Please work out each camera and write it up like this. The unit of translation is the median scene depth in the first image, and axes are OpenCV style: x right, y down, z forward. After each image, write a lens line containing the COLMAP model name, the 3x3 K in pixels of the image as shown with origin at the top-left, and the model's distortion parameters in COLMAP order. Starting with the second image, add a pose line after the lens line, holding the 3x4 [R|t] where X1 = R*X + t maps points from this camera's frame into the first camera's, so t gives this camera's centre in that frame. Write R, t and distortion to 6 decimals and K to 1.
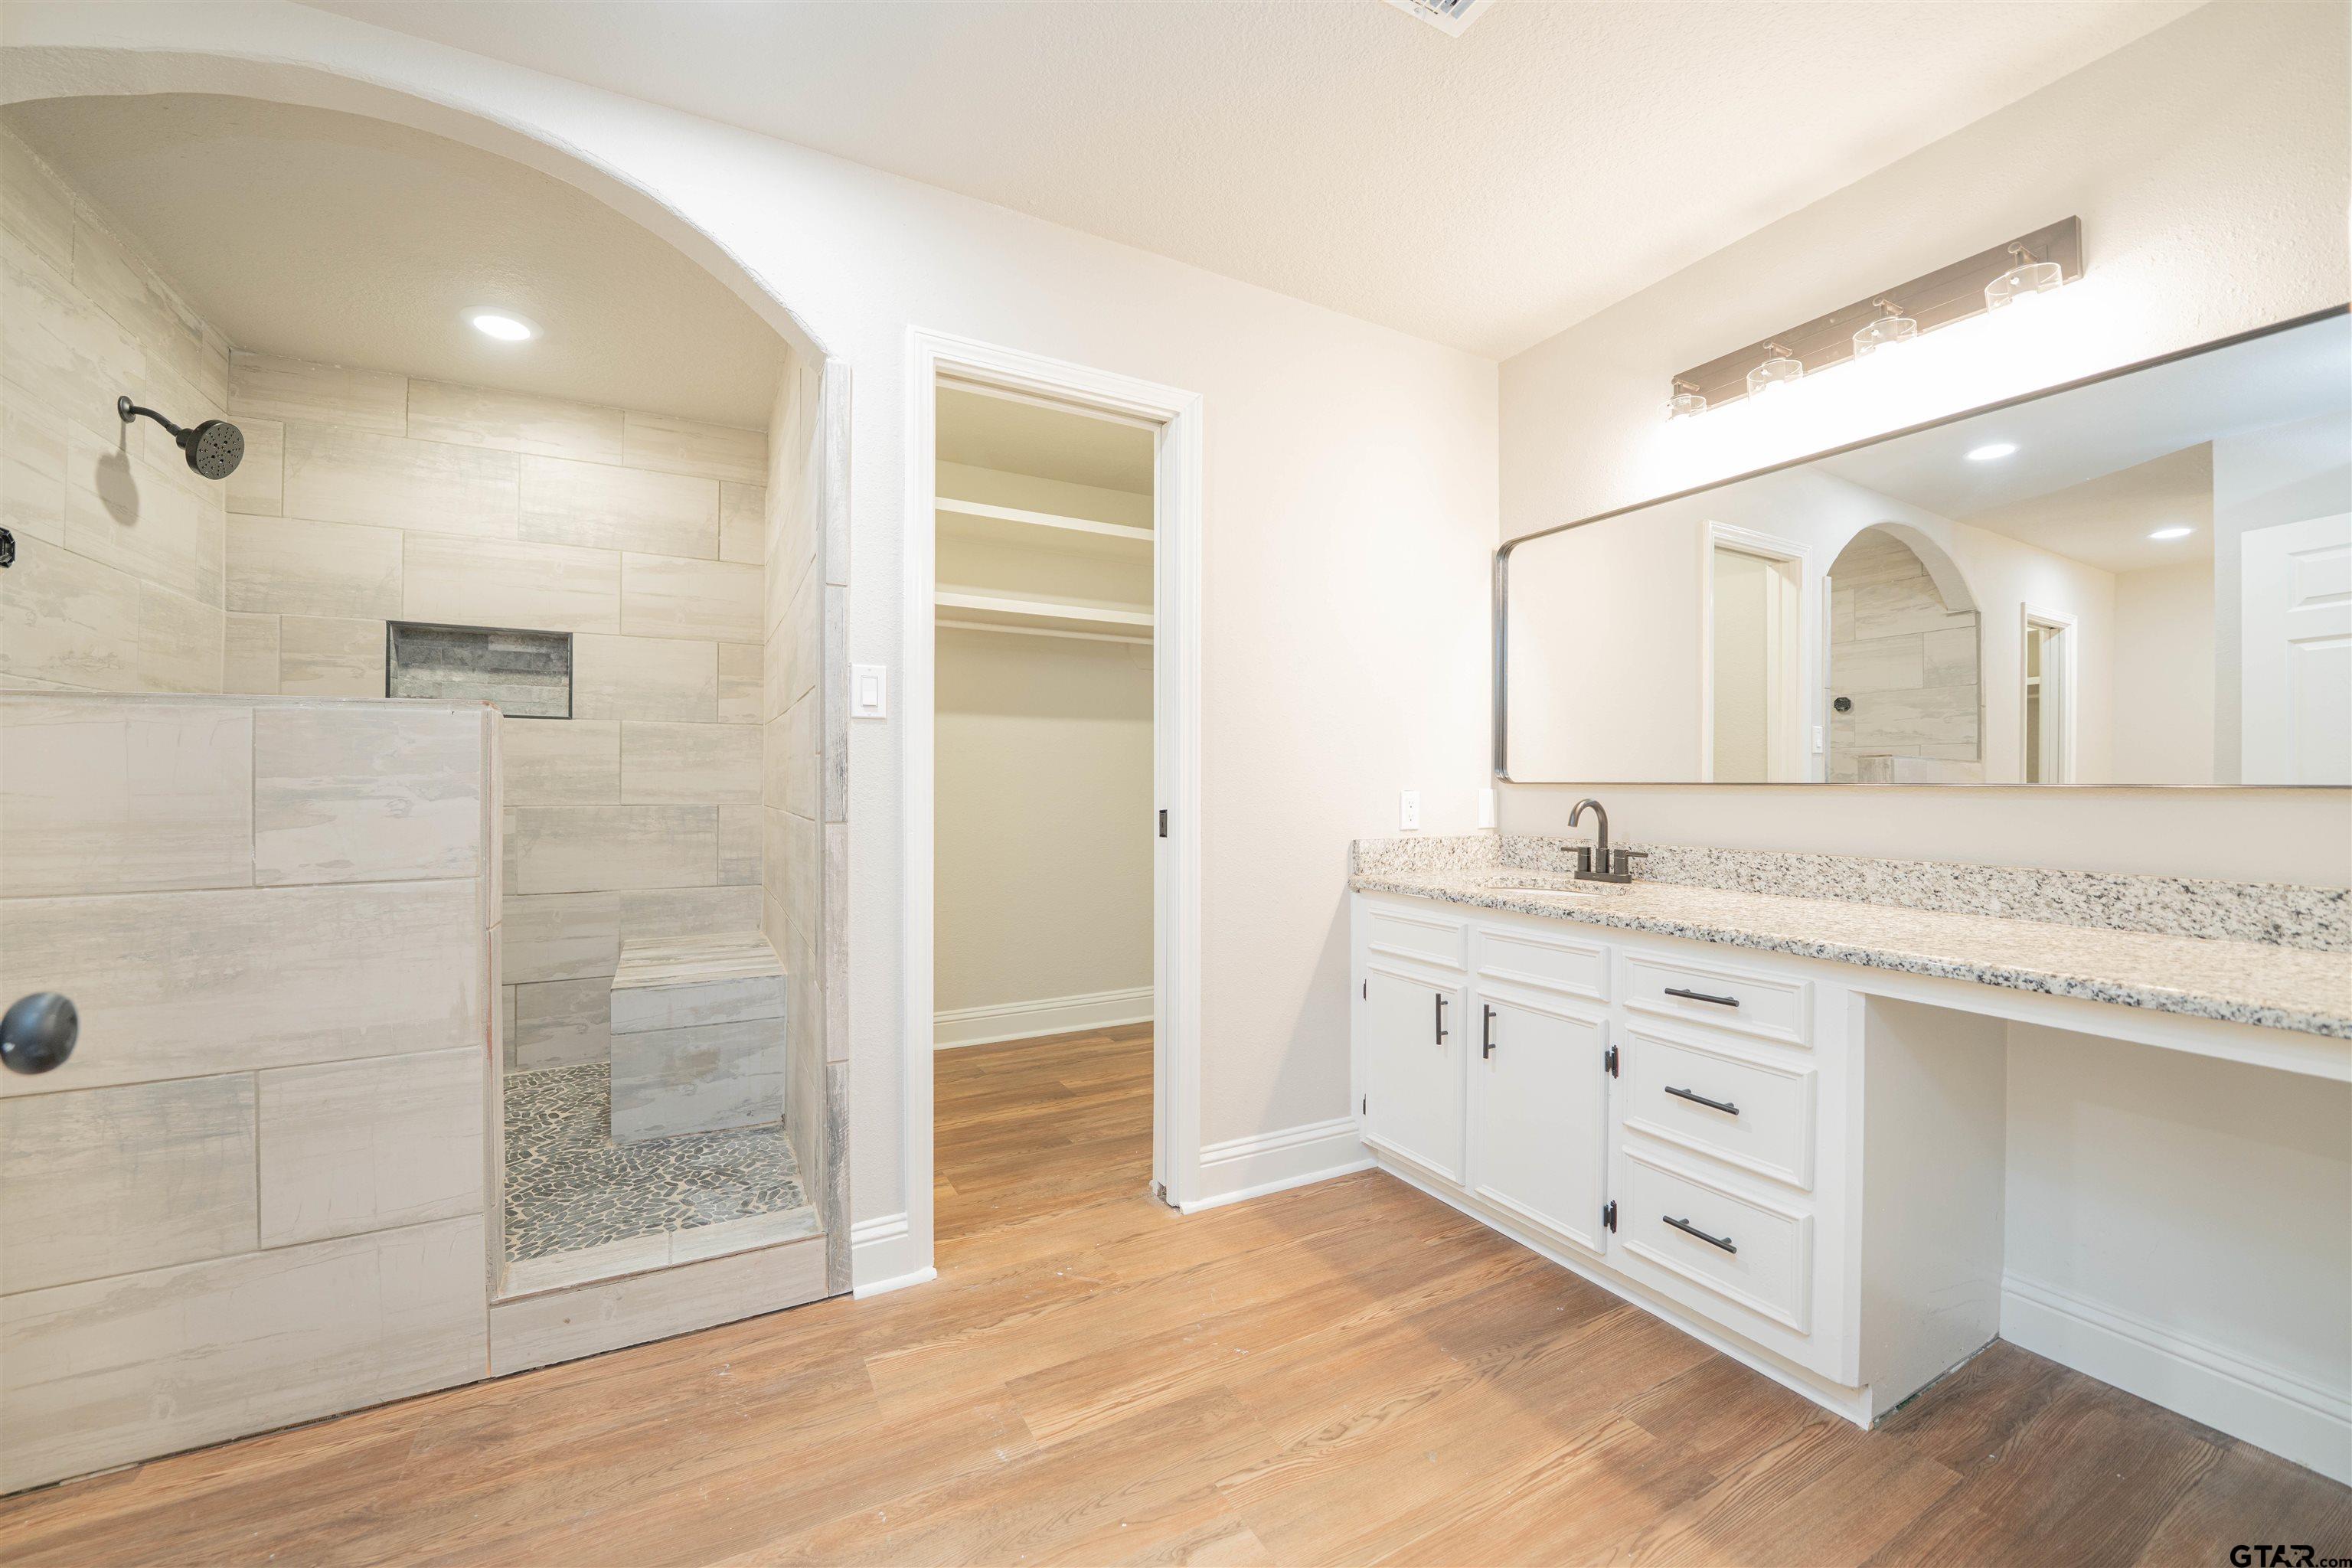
lens RADIAL K [[842.4, 0, 1176.0], [0, 842.4, 784.0], [0, 0, 1]] dist [-0.000122, 0.000074]
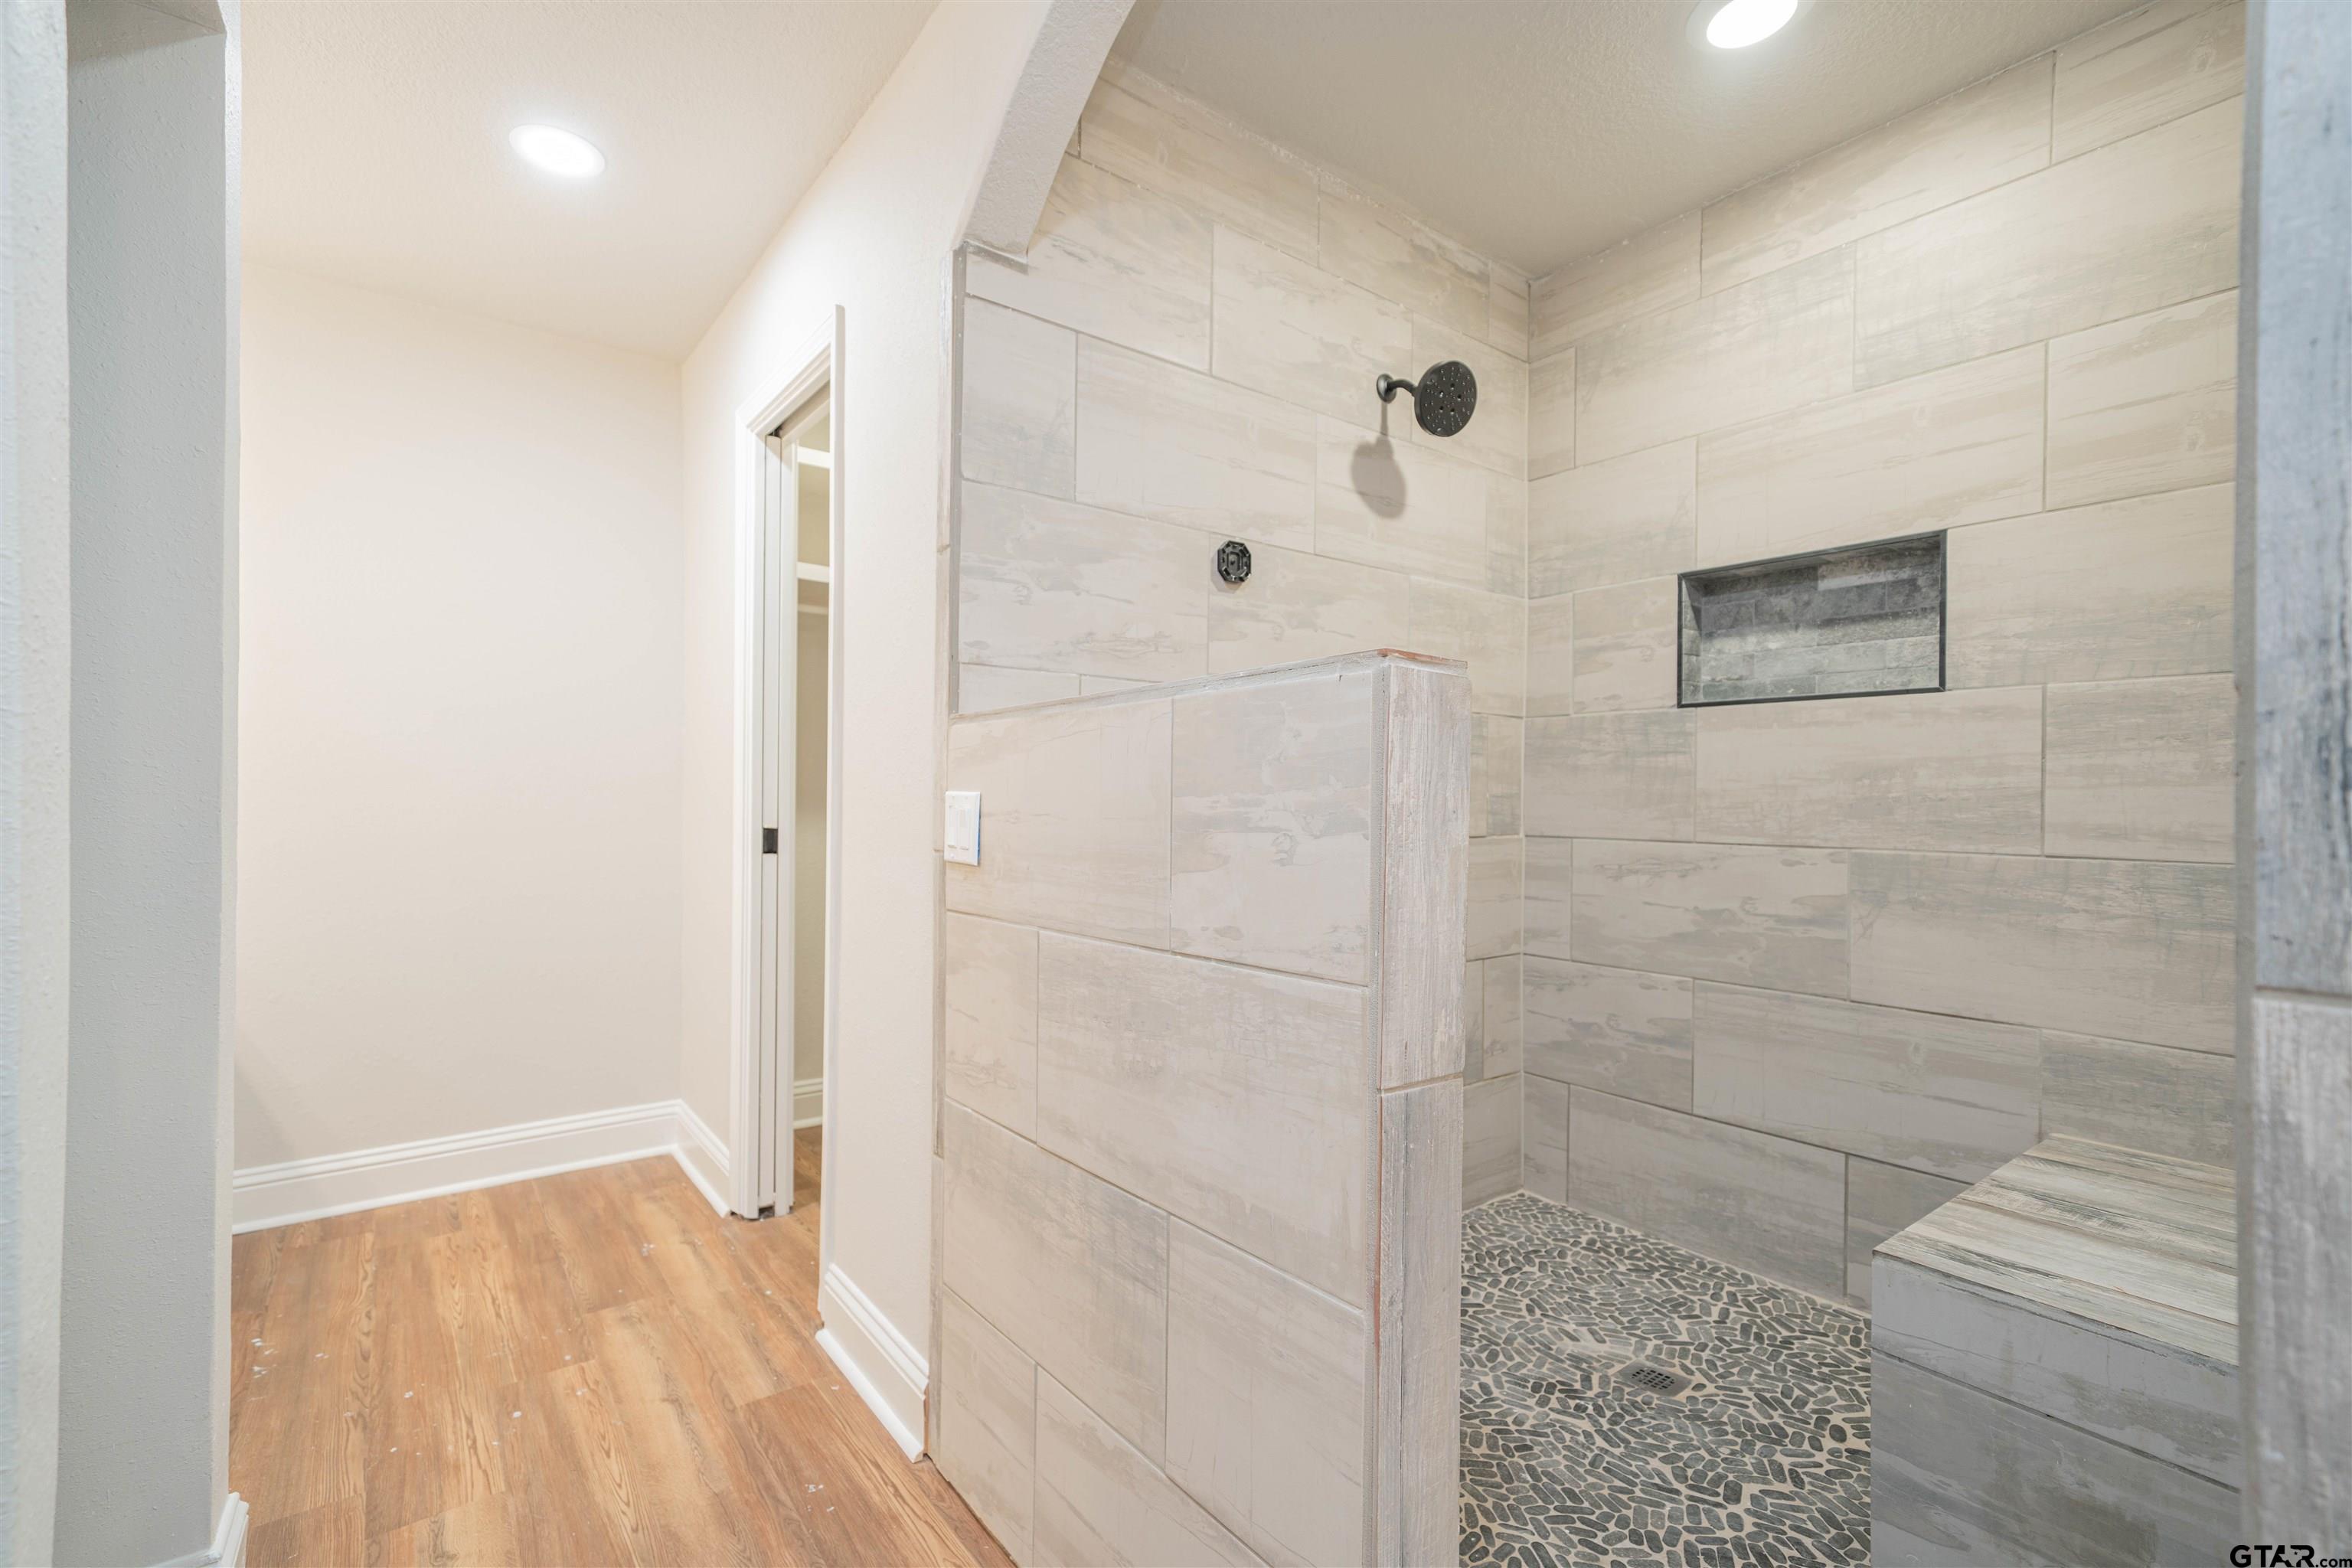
lens RADIAL K [[1052.6, 0, 1176.4], [0, 1052.6, 796.7], [0, 0, 1]] dist [0.004325, 0.000475]
pose [[0.112626, -0.002152, -0.993635, -0.125337], [-0.010134, 0.999943, -0.003314, -0.002812], [0.993586, 0.010443, 0.112598, 0.523967]]
